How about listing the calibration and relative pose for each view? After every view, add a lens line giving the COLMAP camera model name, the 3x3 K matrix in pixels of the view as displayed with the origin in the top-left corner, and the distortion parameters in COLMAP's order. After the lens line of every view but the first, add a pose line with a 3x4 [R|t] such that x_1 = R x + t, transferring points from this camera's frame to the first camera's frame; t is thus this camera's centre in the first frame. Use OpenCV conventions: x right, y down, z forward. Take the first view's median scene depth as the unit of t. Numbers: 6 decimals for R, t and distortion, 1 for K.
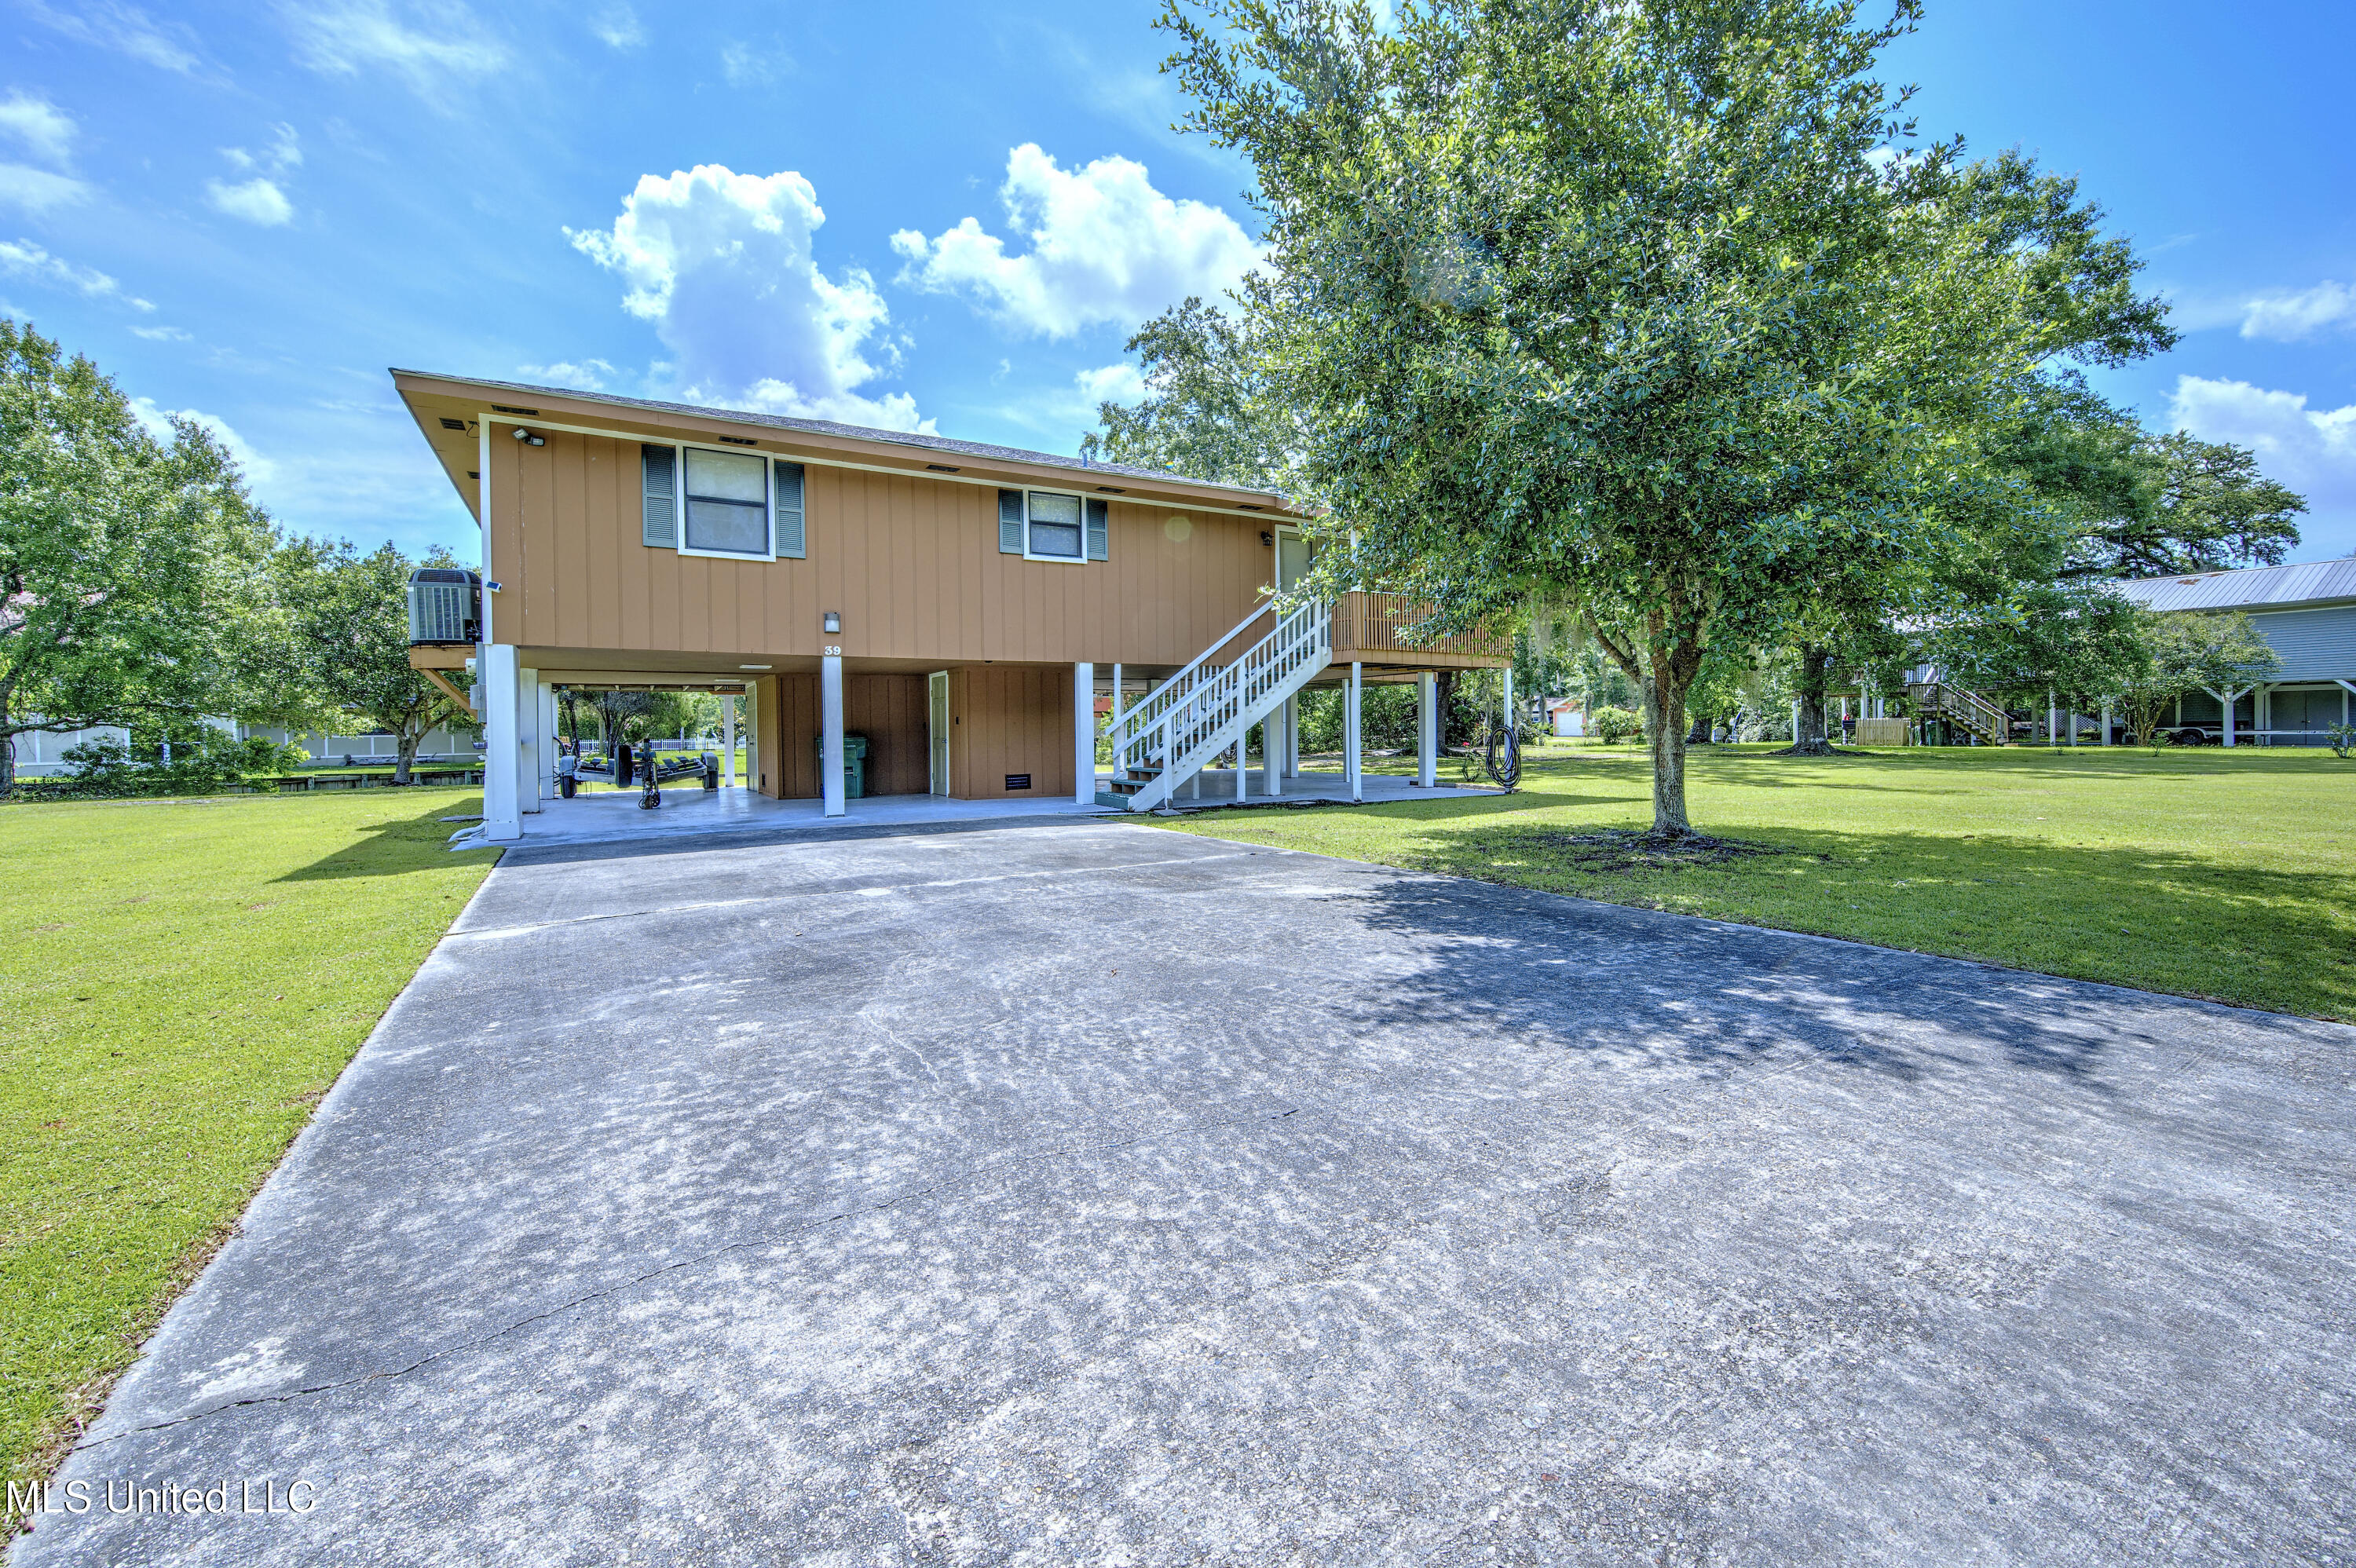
lens RADIAL K [[971.9, 0, 1179.0], [0, 971.9, 765.3], [0, 0, 1]] dist [0.000943, 0.000057]
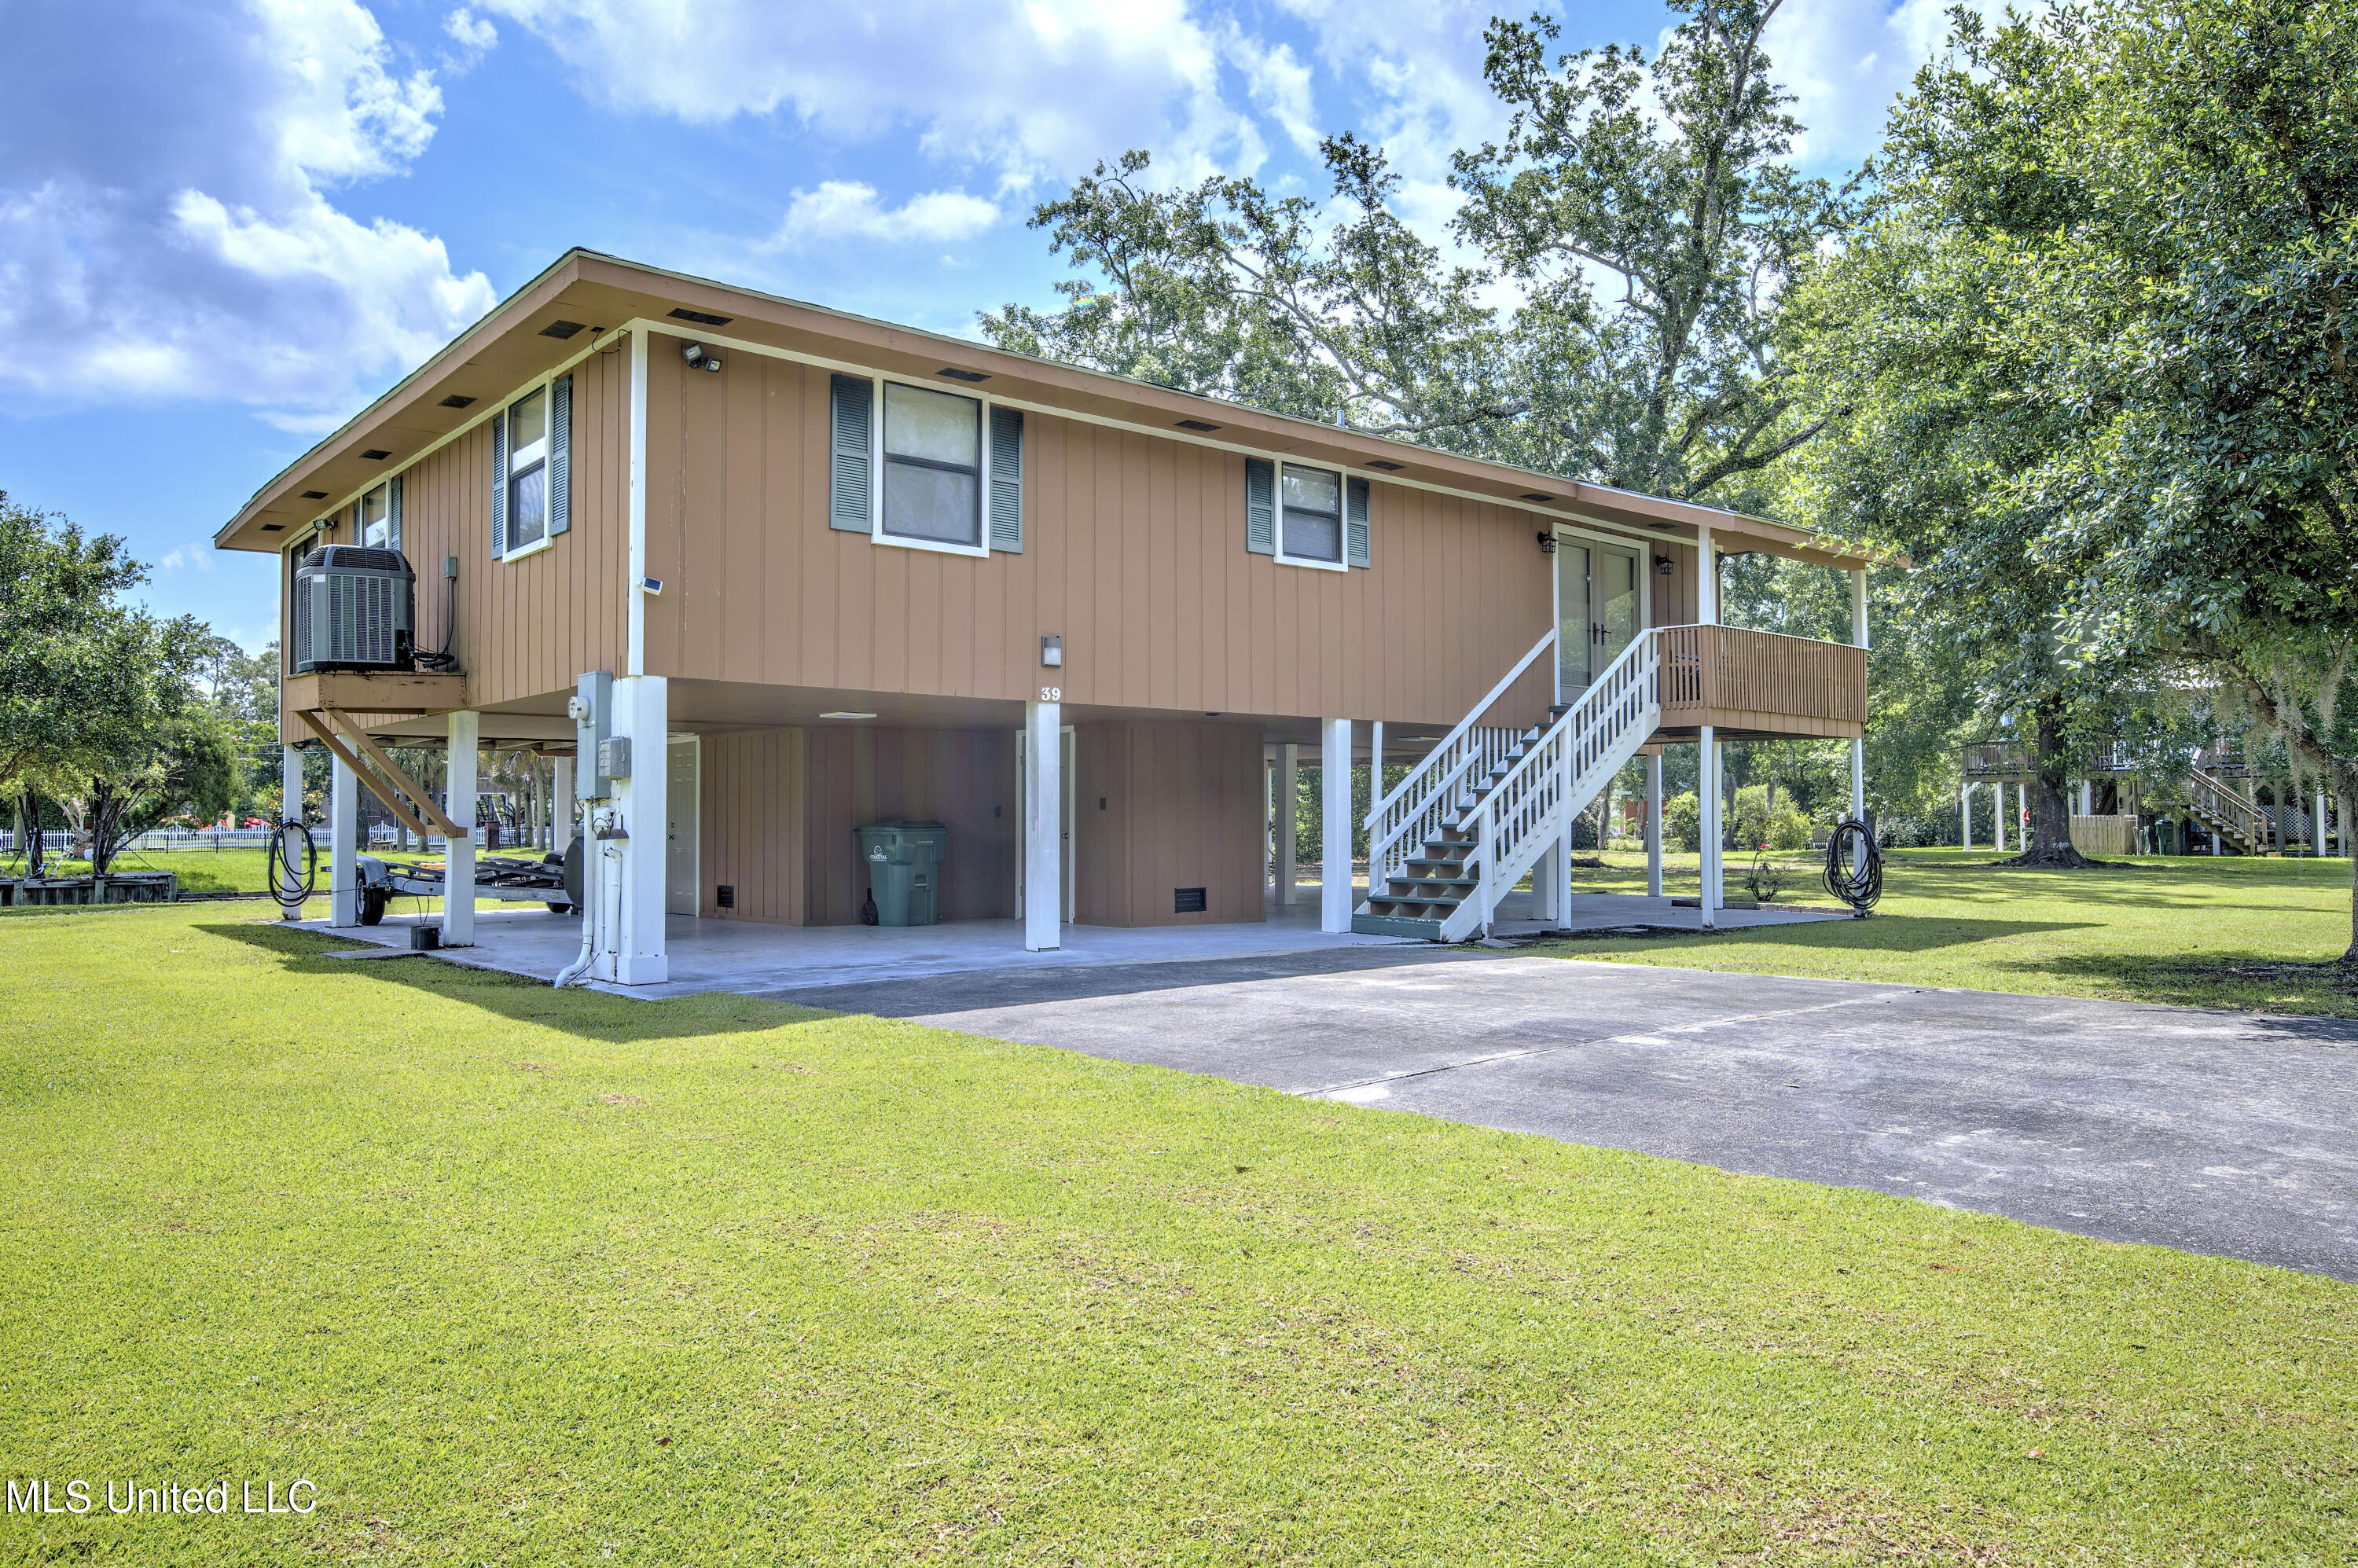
lens RADIAL K [[1594.1, 0, 1177.6], [0, 1594.1, 792.0], [0, 0, 1]] dist [-0.029376, 0.000352]
pose [[0.987000, 0.012412, 0.160243, -0.398568], [-0.003311, 0.998373, -0.056932, 0.006860], [-0.160689, 0.055662, 0.985434, -0.055121]]
